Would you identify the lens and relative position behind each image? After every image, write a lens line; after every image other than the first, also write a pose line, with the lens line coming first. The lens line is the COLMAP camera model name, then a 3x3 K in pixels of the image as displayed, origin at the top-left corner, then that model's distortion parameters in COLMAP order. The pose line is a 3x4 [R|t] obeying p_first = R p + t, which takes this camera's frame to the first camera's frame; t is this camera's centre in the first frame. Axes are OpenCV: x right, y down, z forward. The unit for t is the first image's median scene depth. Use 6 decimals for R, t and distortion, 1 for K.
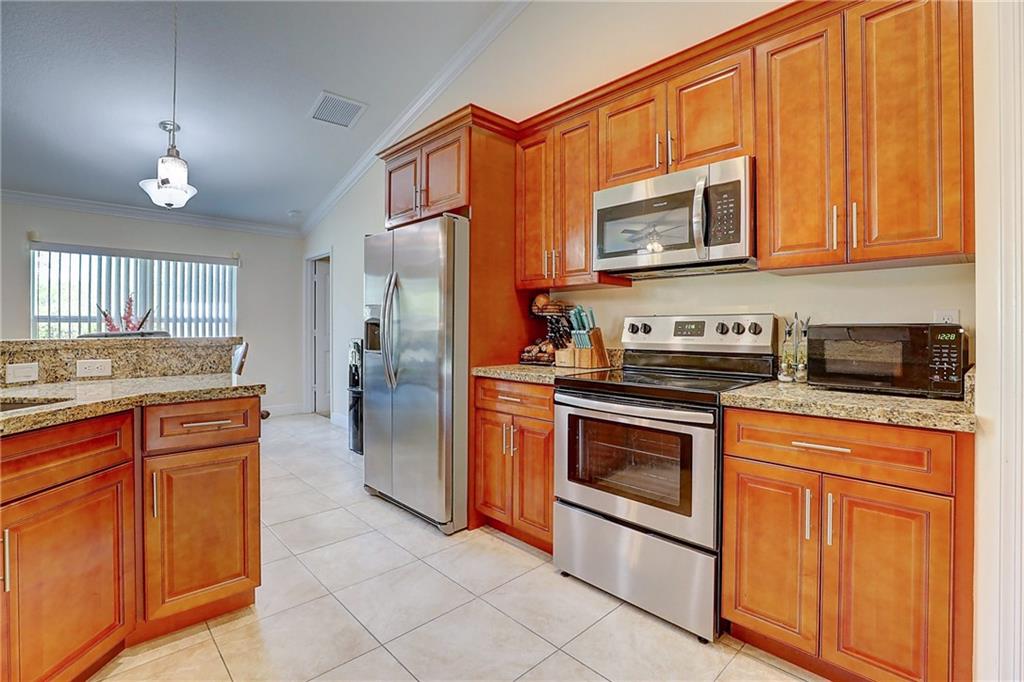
lens RADIAL K [[477.5, 0, 500.2], [0, 477.5, 327.4], [0, 0, 1]] dist [-0.043536, 0.015343]
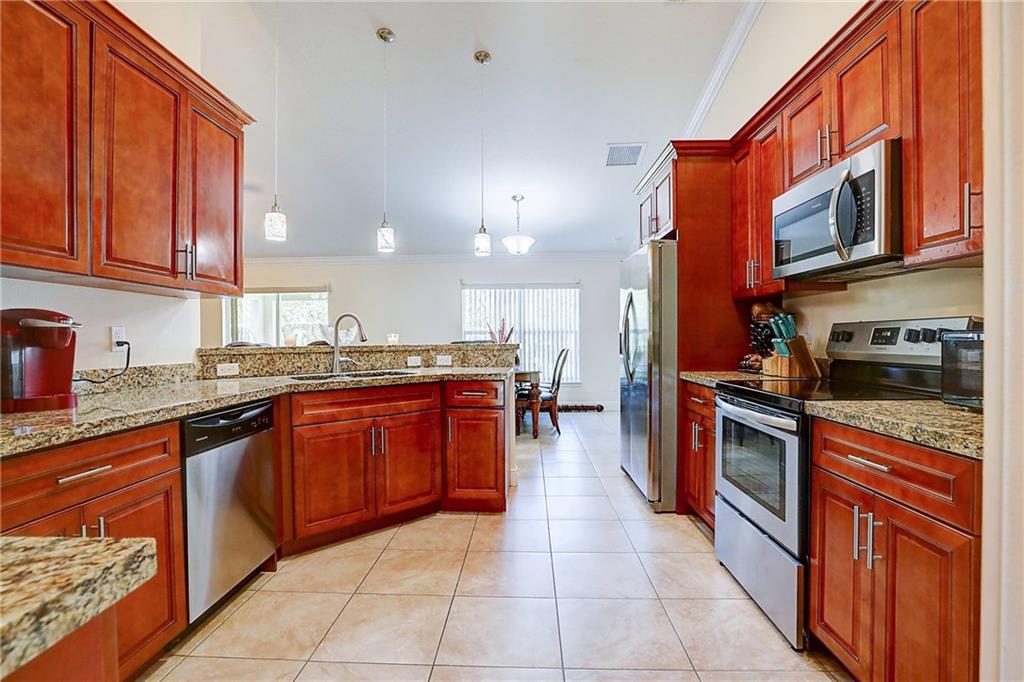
lens RADIAL K [[477.7, 0, 503.6], [0, 477.7, 341.8], [0, 0, 1]] dist [-0.016272, 0.000694]
pose [[0.695142, 0.000434, -0.718873, 0.563695], [0.006927, 0.999949, 0.007303, 0.002240], [0.718839, -0.010057, 0.695103, -0.110242]]
